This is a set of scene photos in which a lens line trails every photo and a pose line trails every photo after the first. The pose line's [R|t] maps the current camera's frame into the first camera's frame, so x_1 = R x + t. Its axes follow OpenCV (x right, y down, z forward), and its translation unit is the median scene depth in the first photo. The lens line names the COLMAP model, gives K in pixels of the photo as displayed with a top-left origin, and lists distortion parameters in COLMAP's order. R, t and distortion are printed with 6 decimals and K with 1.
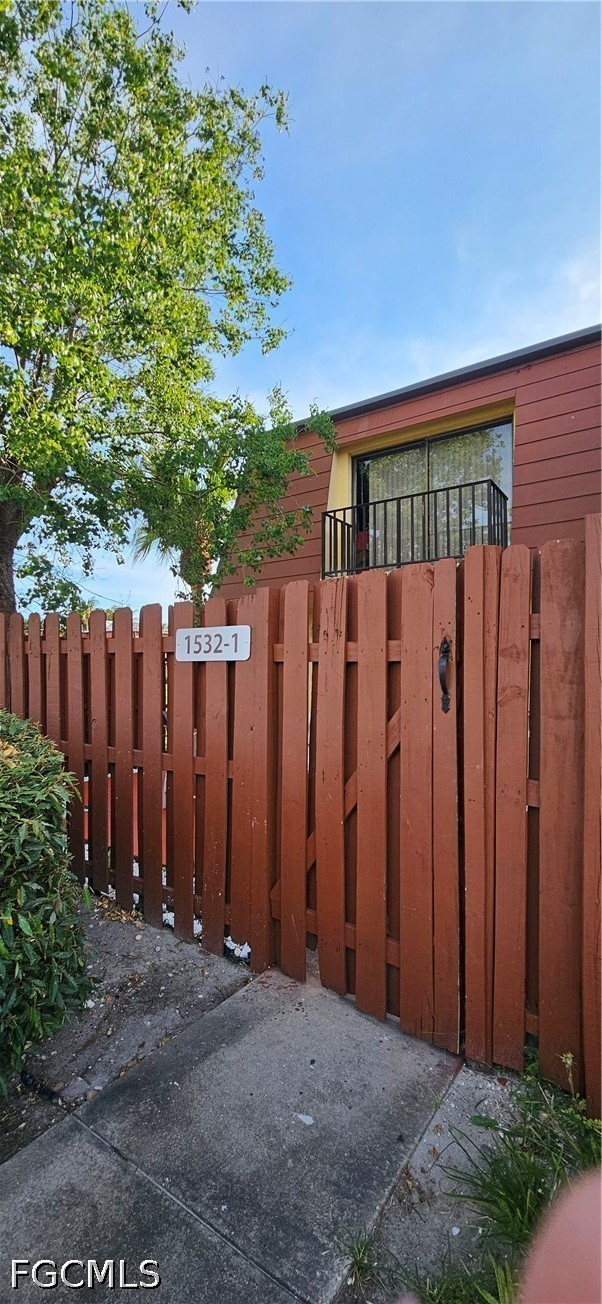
lens RADIAL K [[539.2, 0, 301.2], [0, 539.2, 651.8], [0, 0, 1]] dist [-0.002176, -0.000295]
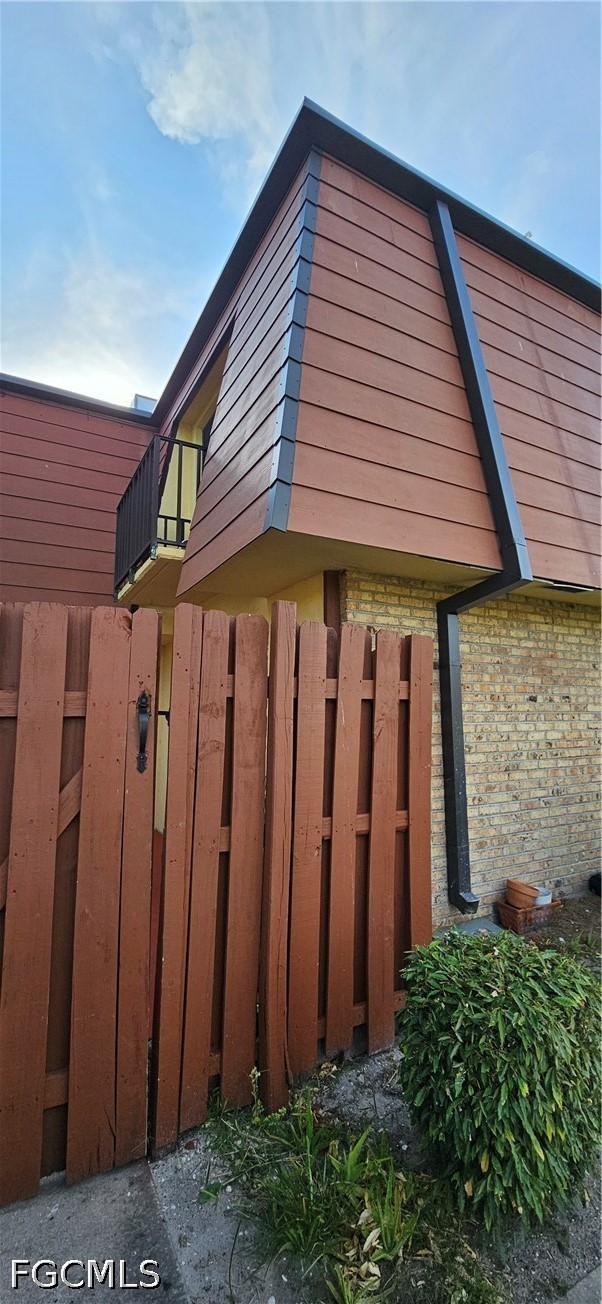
lens RADIAL K [[539.2, 0, 303.7], [0, 539.2, 662.4], [0, 0, 1]] dist [-0.002176, -0.000295]
pose [[0.420353, 0.087795, 0.903103, -0.510397], [-0.021026, 0.995983, -0.087038, -0.001575], [-0.907117, 0.017598, 0.420511, 0.386033]]
